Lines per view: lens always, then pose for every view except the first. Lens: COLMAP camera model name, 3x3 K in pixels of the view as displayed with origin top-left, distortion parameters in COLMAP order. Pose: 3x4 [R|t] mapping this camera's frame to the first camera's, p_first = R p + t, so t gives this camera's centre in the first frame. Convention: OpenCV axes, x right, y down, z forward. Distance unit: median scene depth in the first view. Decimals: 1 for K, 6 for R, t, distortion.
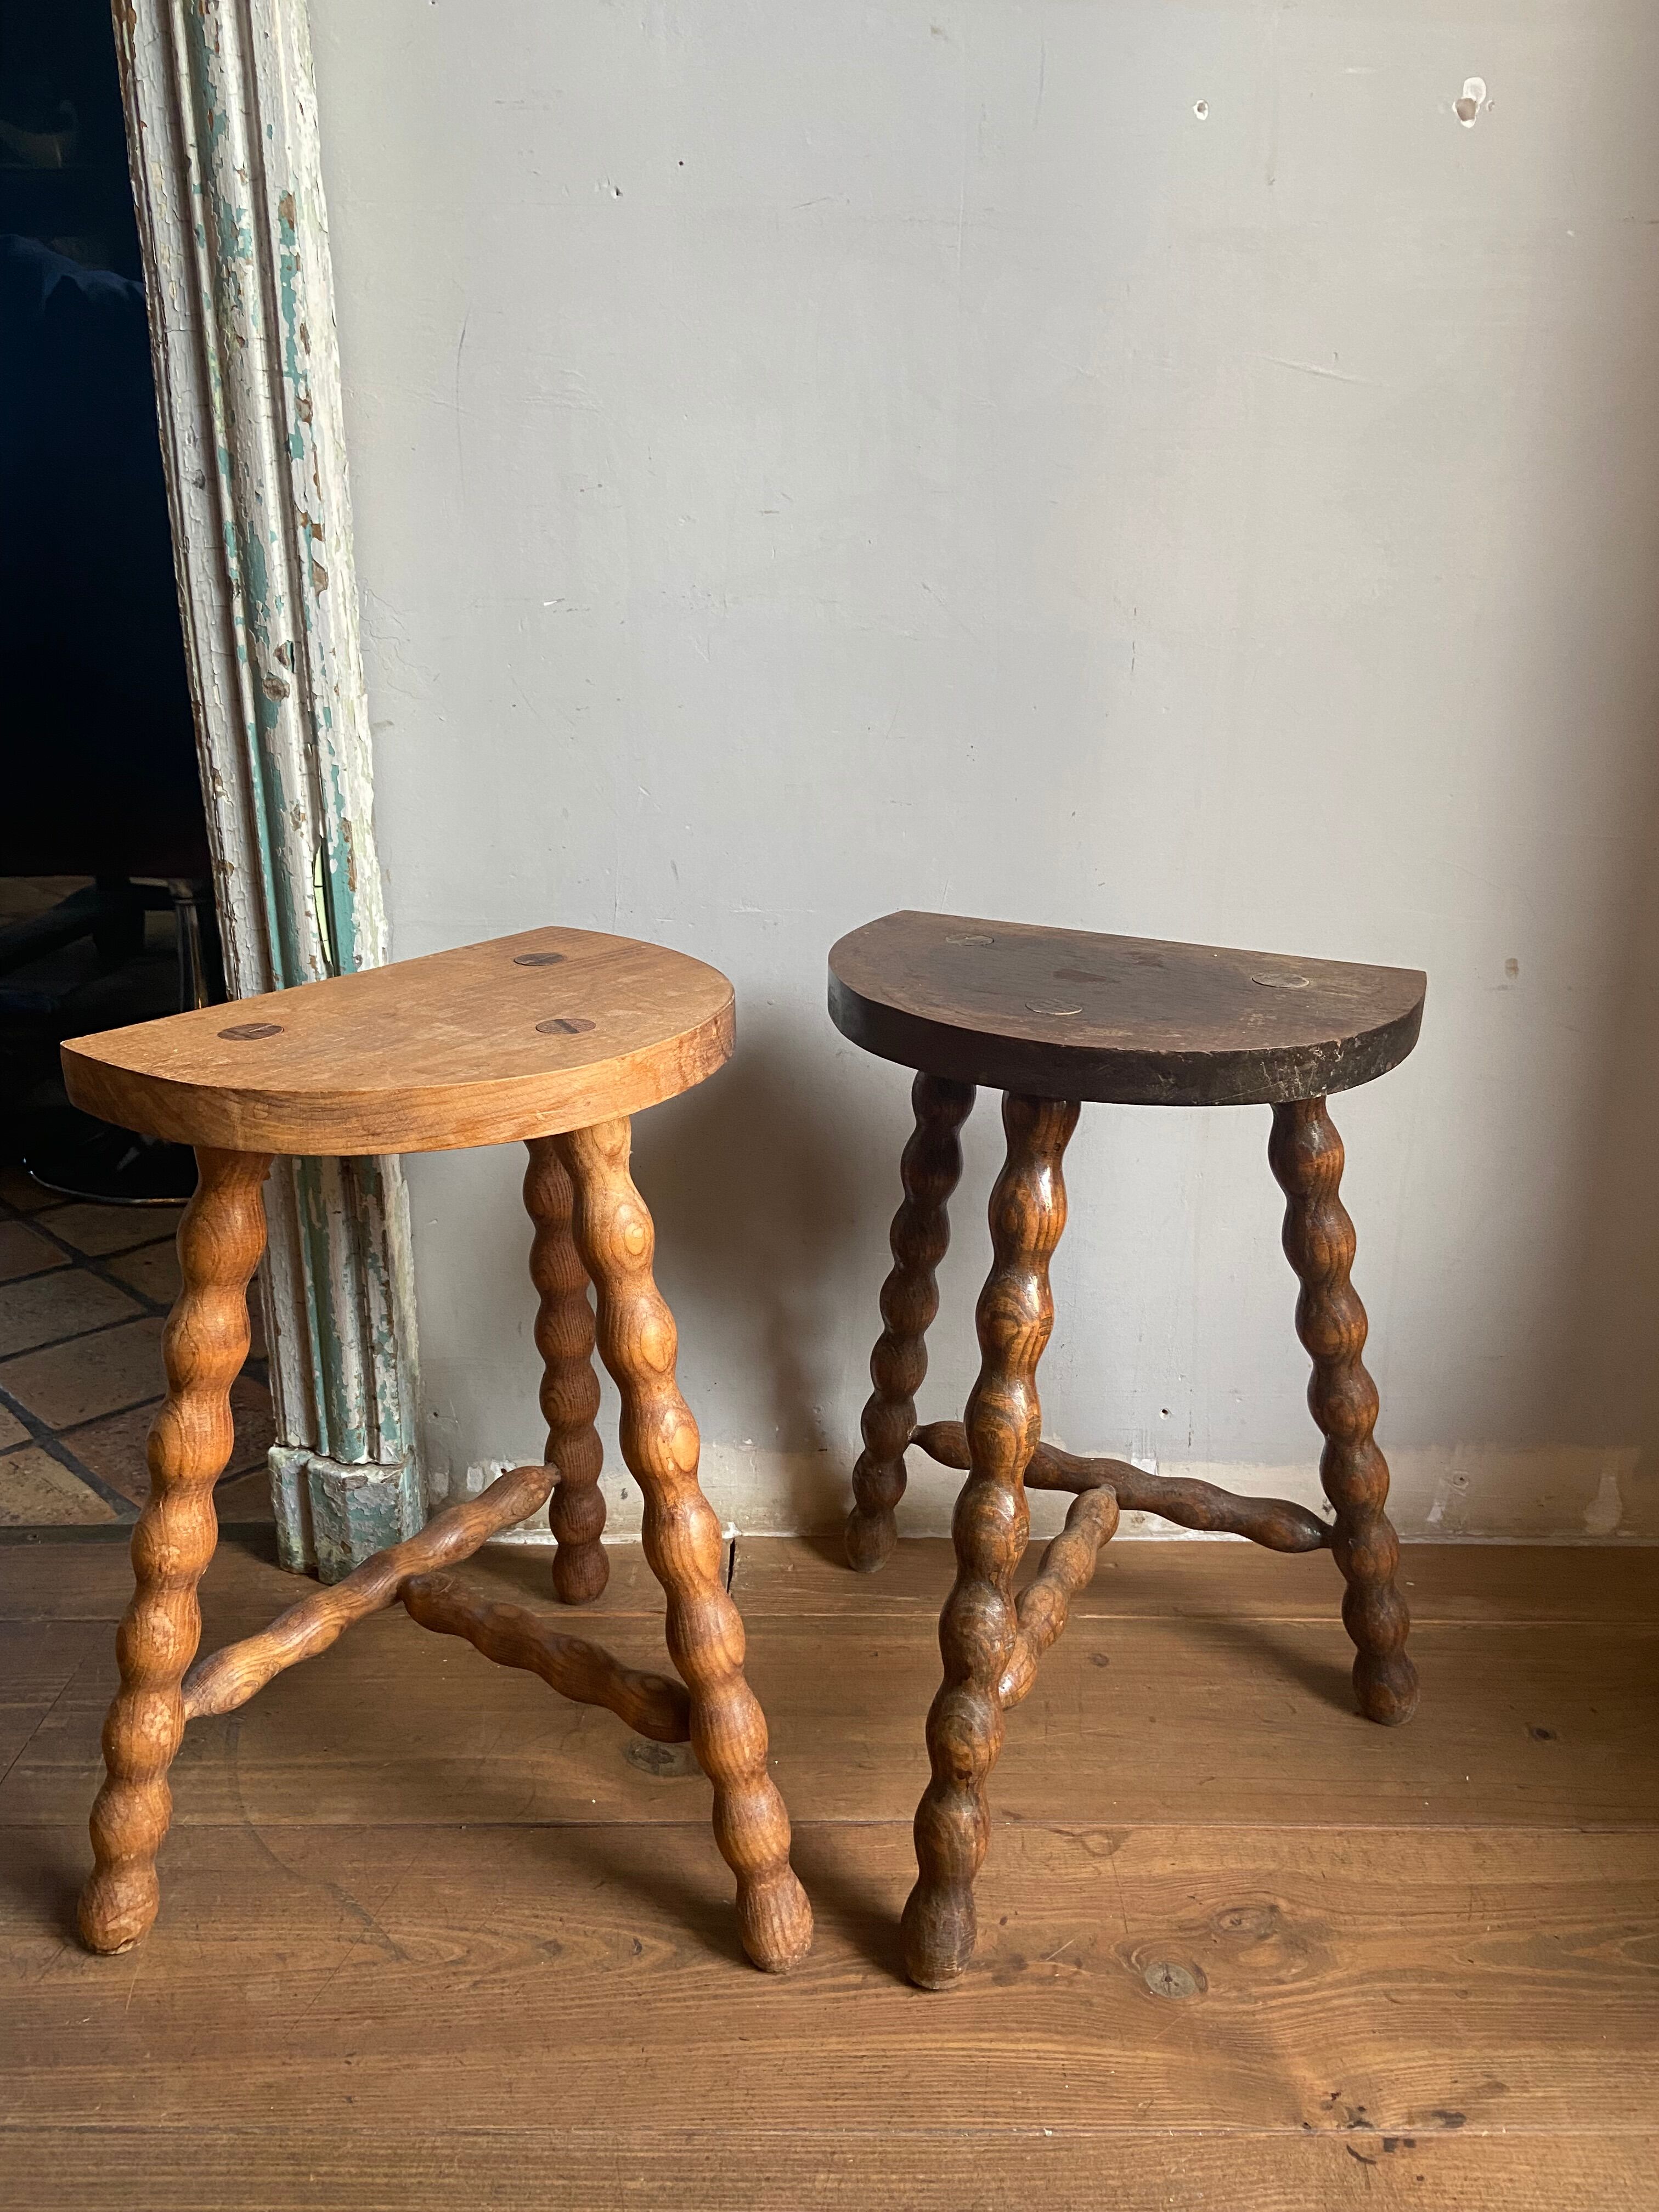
lens RADIAL K [[1682.2, 0, 838.4], [0, 1682.2, 1095.1], [0, 0, 1]] dist [0.122887, -0.159923]
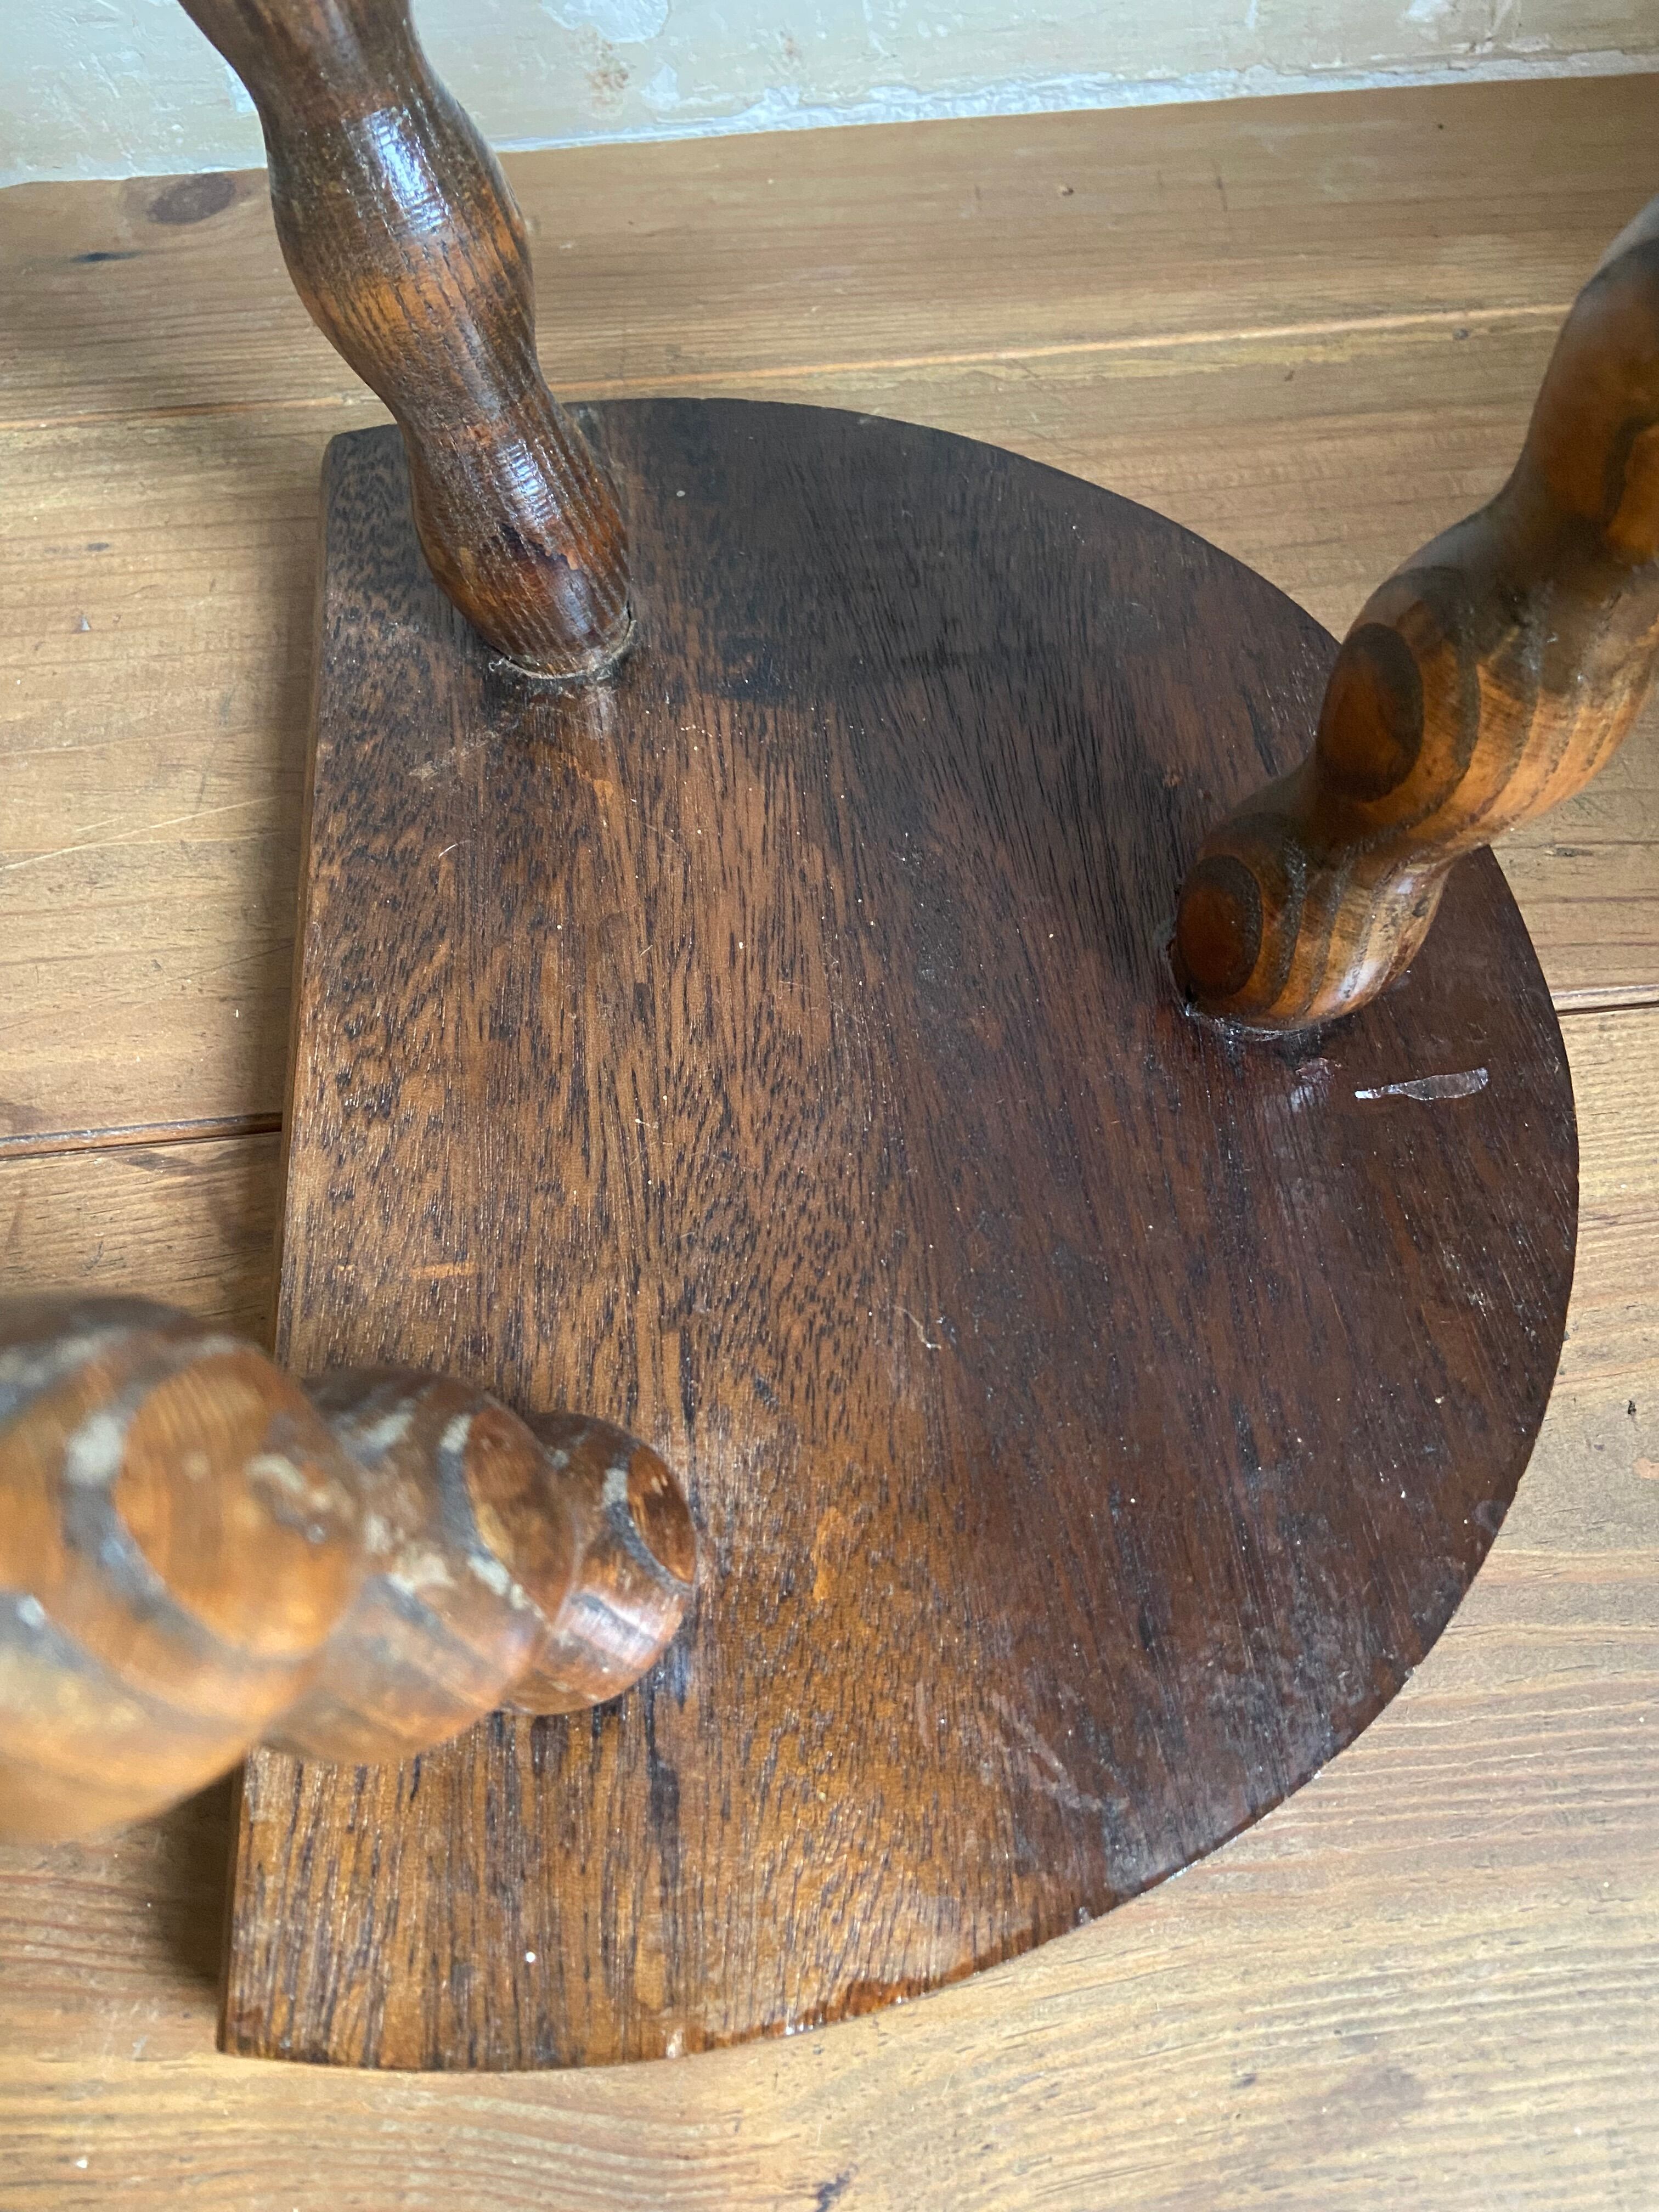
lens RADIAL K [[1670.9, 0, 860.7], [0, 1670.9, 1054.9], [0, 0, 1]] dist [0.113720, -0.154028]
pose [[0.995075, -0.092116, 0.036607, 0.274448], [0.042959, 0.733592, 0.678231, 0.224390], [-0.089331, -0.673318, 0.733936, 0.836875]]
